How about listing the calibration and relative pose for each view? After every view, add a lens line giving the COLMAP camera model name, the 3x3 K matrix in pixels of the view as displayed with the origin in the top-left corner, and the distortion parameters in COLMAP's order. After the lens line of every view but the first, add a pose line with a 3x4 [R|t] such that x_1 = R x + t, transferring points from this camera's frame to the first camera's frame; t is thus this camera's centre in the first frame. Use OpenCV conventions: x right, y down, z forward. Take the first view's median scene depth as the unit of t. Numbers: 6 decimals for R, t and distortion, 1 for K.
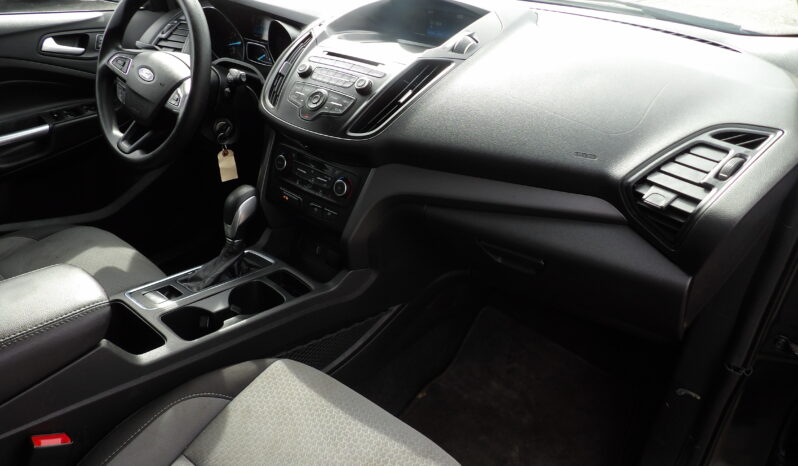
lens RADIAL K [[575.9, 0, 387.3], [0, 575.9, 231.7], [0, 0, 1]] dist [-0.028843, 0.043266]
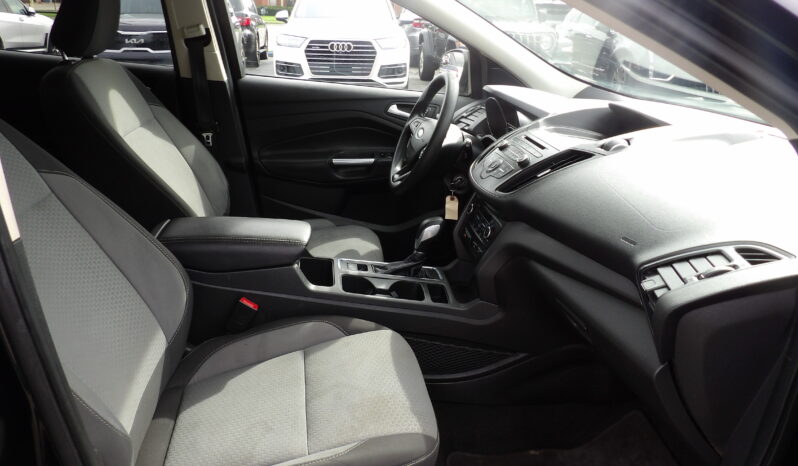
lens RADIAL K [[575.9, 0, 387.3], [0, 575.9, 231.7], [0, 0, 1]] dist [-0.028843, 0.043266]
pose [[0.740800, 0.258531, -0.619982, 0.521940], [-0.361875, 0.931183, -0.044093, 0.056970], [0.565917, 0.257020, 0.783376, -0.134712]]
